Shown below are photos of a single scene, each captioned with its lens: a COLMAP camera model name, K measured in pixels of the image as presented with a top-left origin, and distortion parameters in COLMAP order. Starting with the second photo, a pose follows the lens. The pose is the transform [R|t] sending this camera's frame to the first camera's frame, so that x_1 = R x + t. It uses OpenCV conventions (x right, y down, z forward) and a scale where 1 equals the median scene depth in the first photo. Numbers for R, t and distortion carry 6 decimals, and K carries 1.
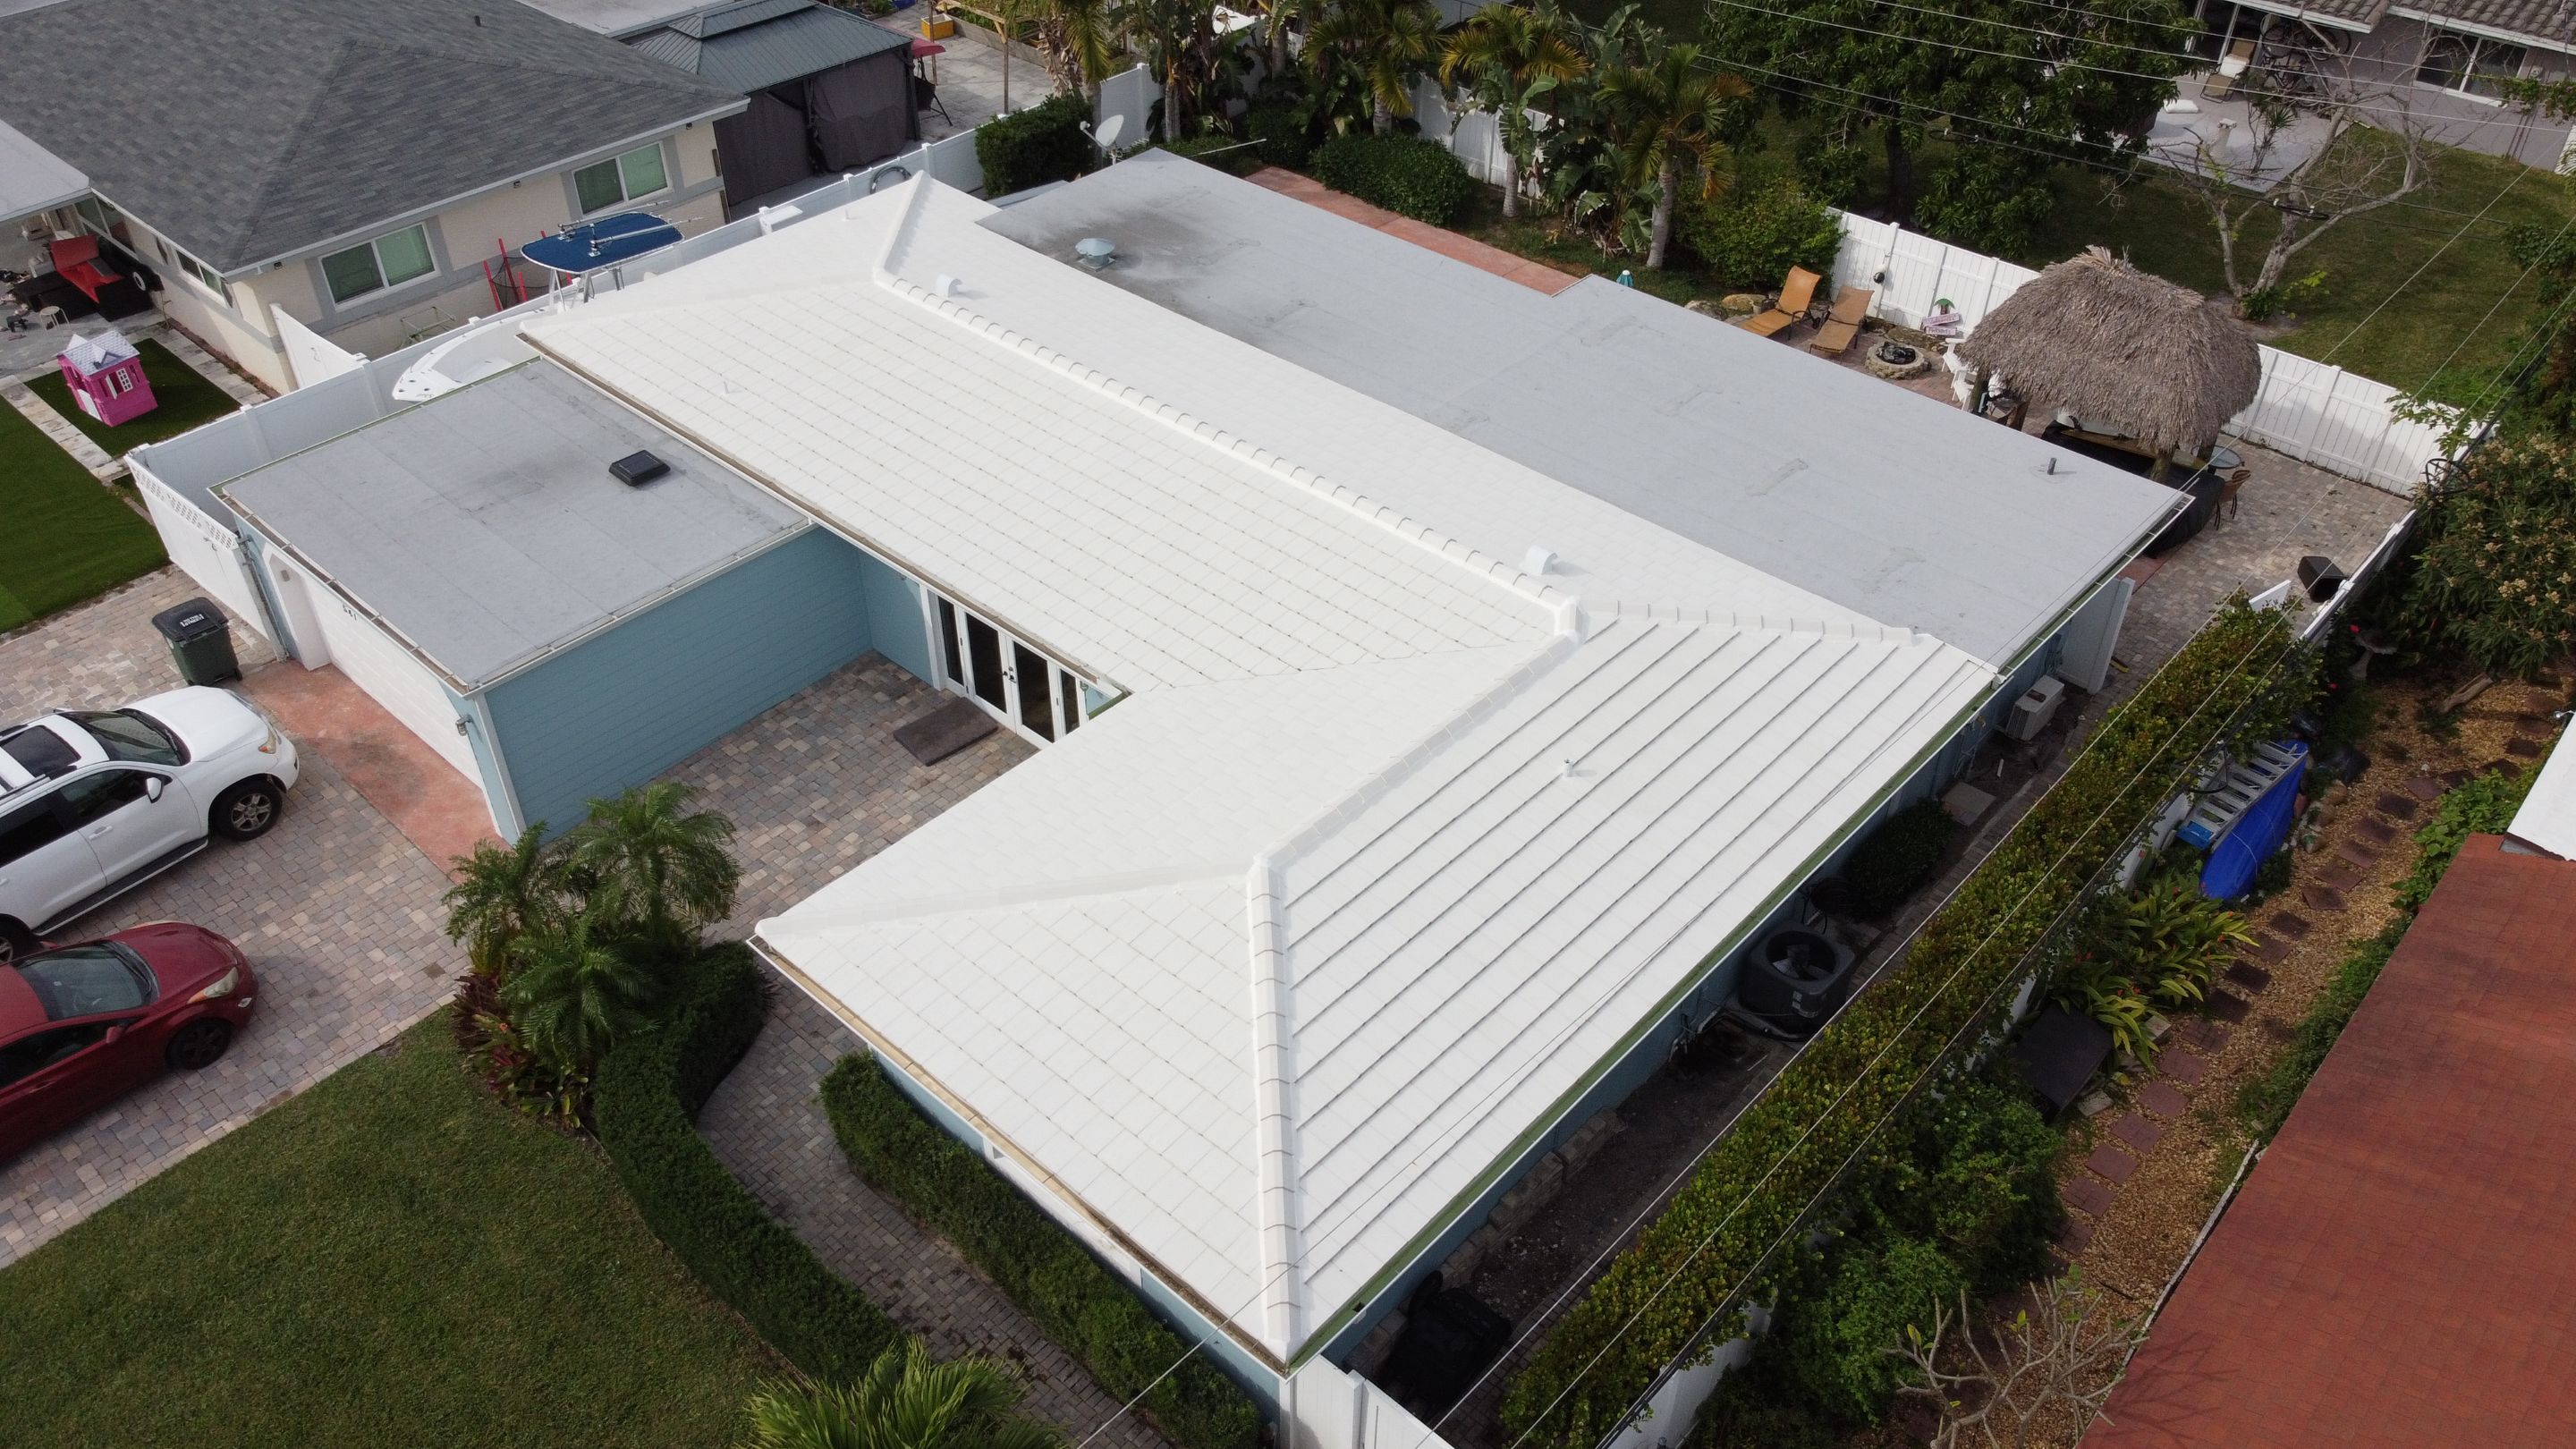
lens RADIAL K [[1950.3, 0, 1285.9], [0, 1950.3, 709.3], [0, 0, 1]] dist [0.000123, -0.001537]
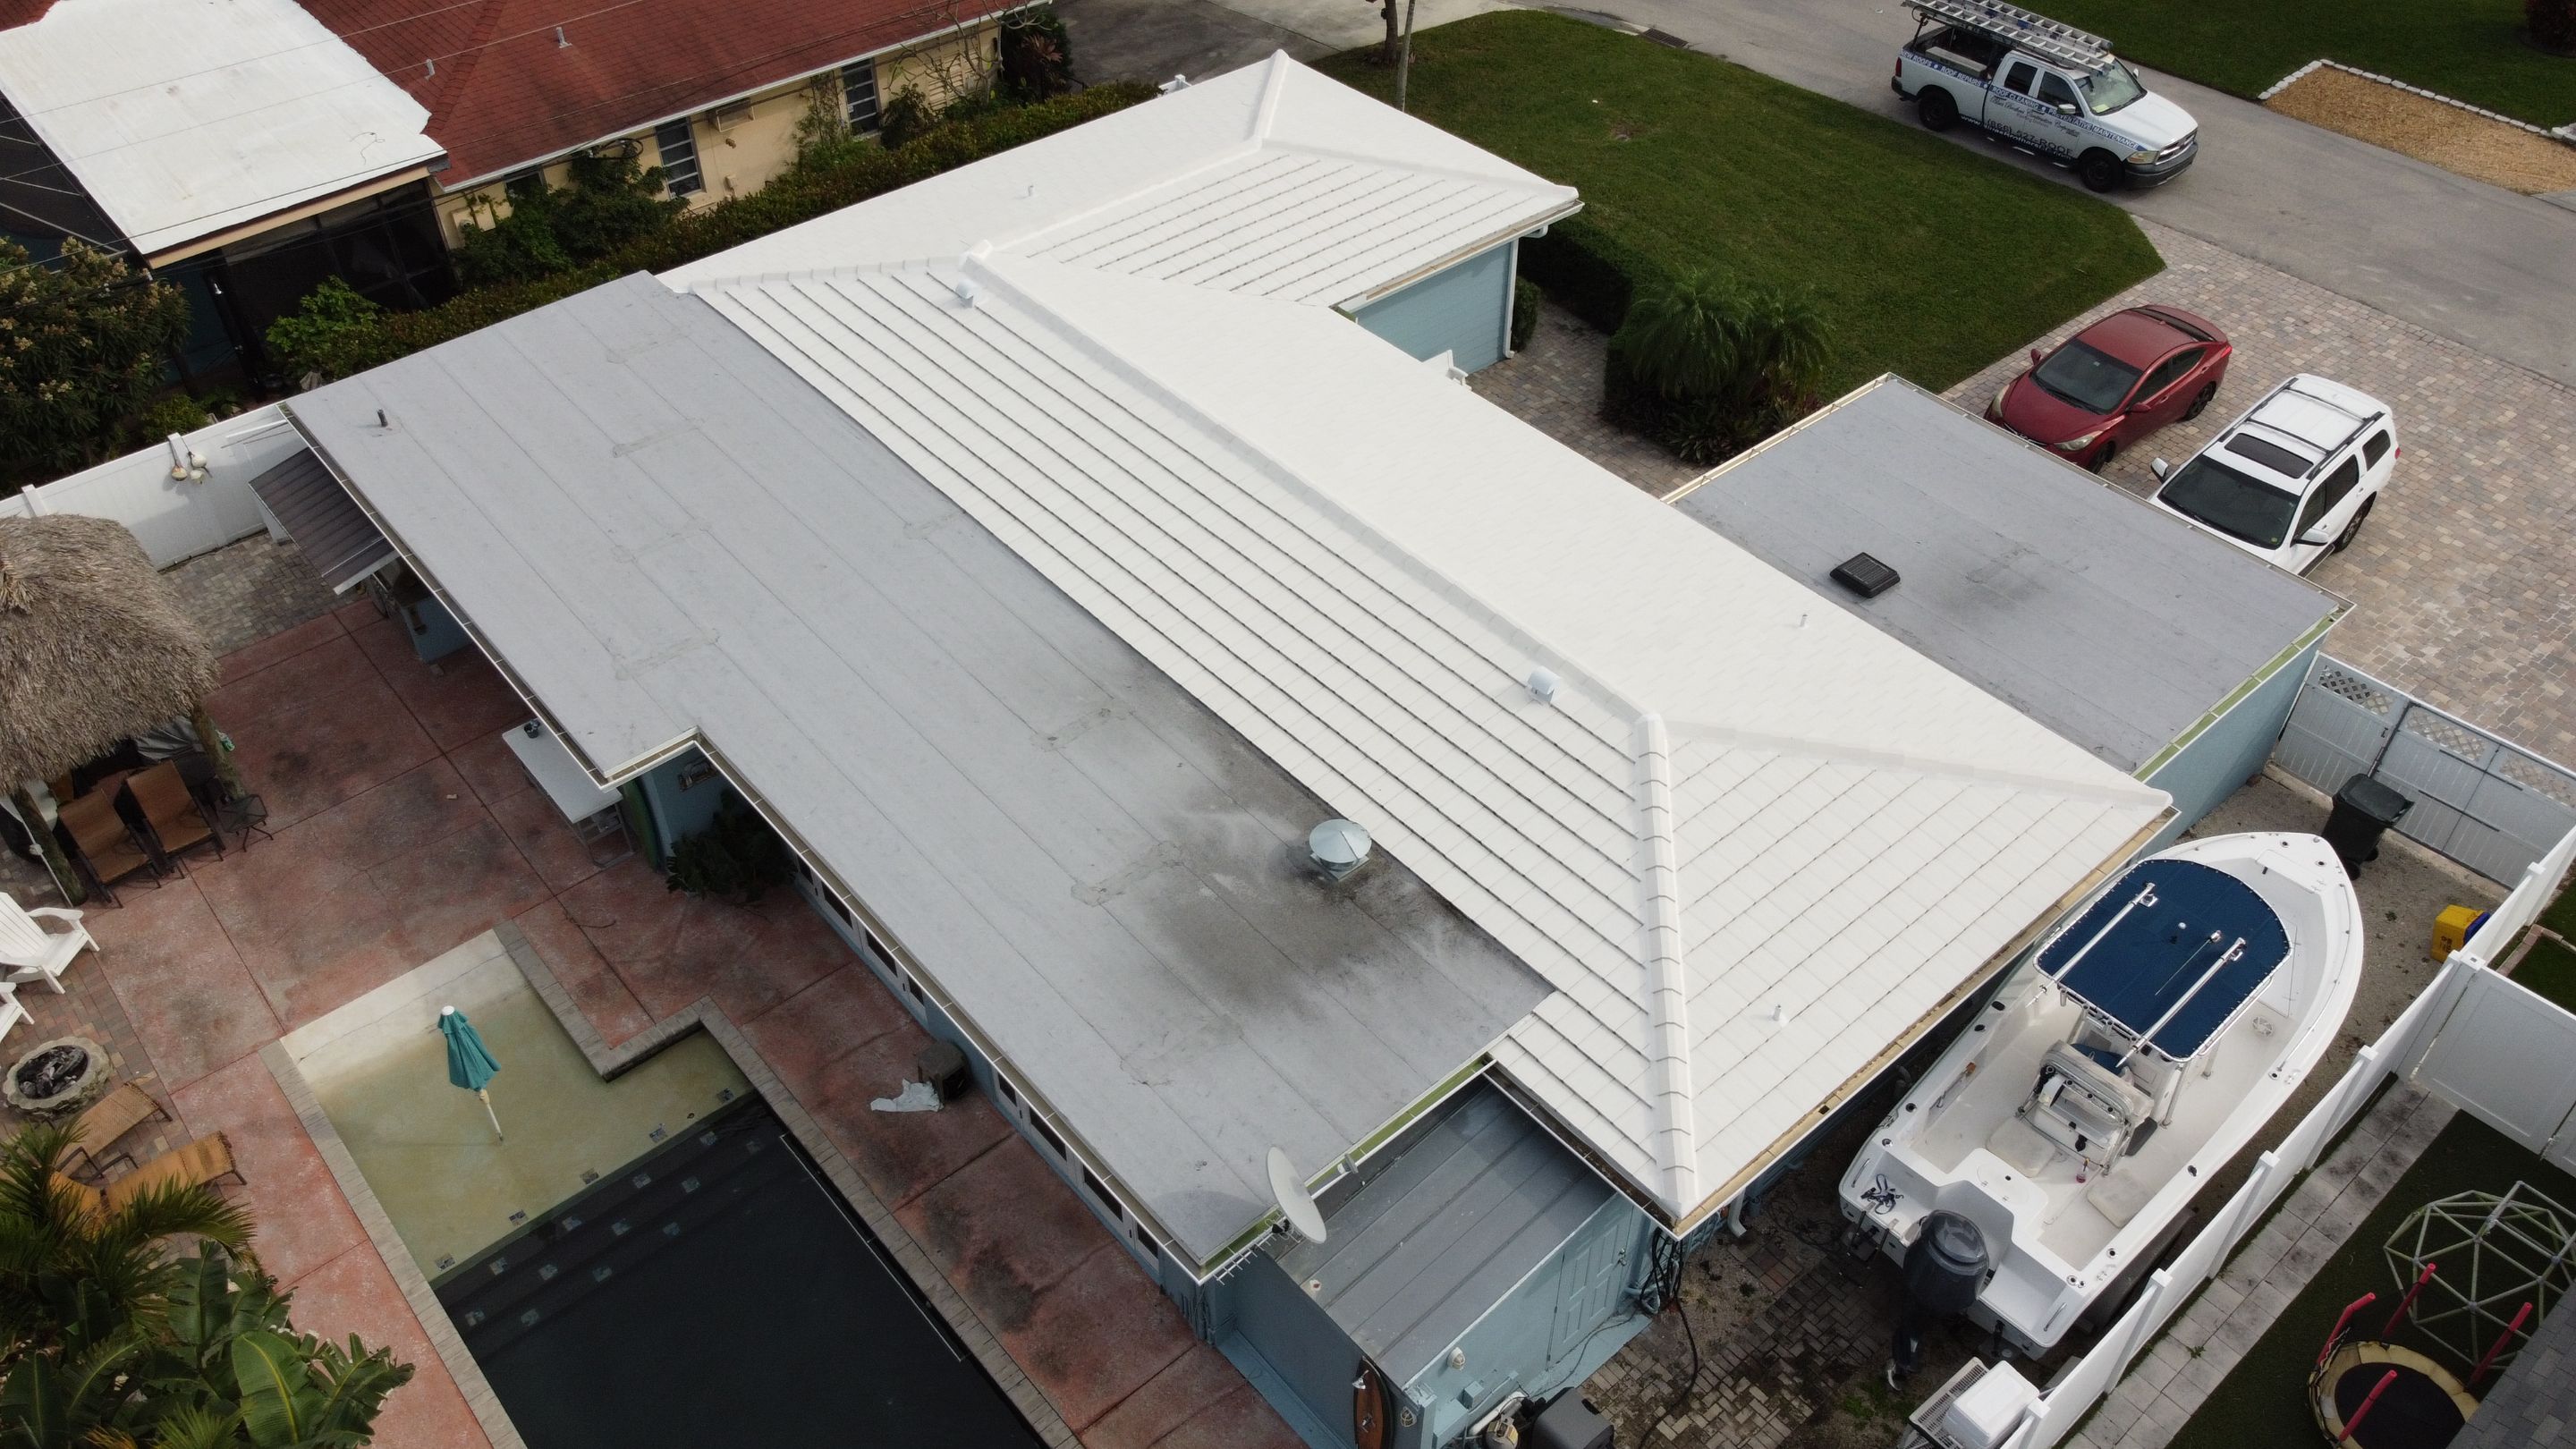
lens RADIAL K [[1950.3, 0, 1285.9], [0, 1950.3, 709.3], [0, 0, 1]] dist [0.000123, -0.001537]
pose [[-0.992797, -0.079648, 0.089501, -0.162255], [0.074489, 0.174756, 0.981790, -1.051749], [-0.093838, 0.981385, -0.167564, 1.293230]]
